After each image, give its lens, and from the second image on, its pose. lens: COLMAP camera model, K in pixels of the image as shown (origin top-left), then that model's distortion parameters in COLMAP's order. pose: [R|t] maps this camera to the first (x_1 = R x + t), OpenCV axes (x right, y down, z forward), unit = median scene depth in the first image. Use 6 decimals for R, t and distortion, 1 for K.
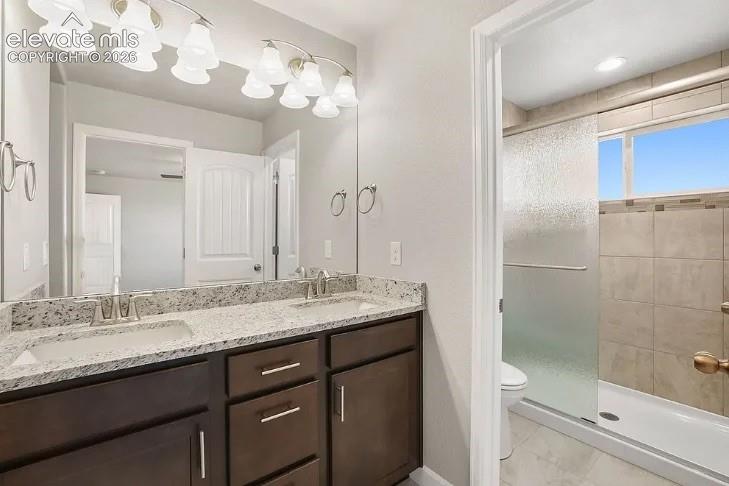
lens RADIAL K [[320.0, 0, 365.2], [0, 320.0, 240.7], [0, 0, 1]] dist [-0.023084, -0.000643]
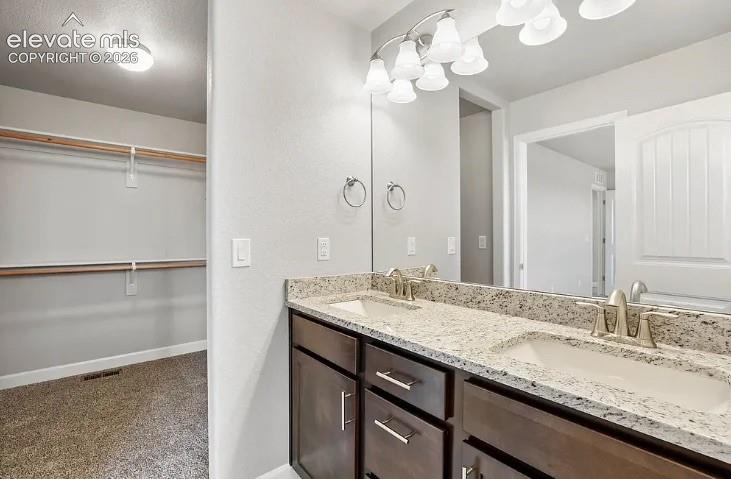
lens RADIAL K [[331.9, 0, 365.4], [0, 331.9, 234.3], [0, 0, 1]] dist [-0.001351, -0.000171]
pose [[0.042970, -0.001149, -0.999076, 0.481425], [-0.003484, 0.999993, -0.001300, -0.005146], [0.999070, 0.003537, 0.042966, 0.632084]]
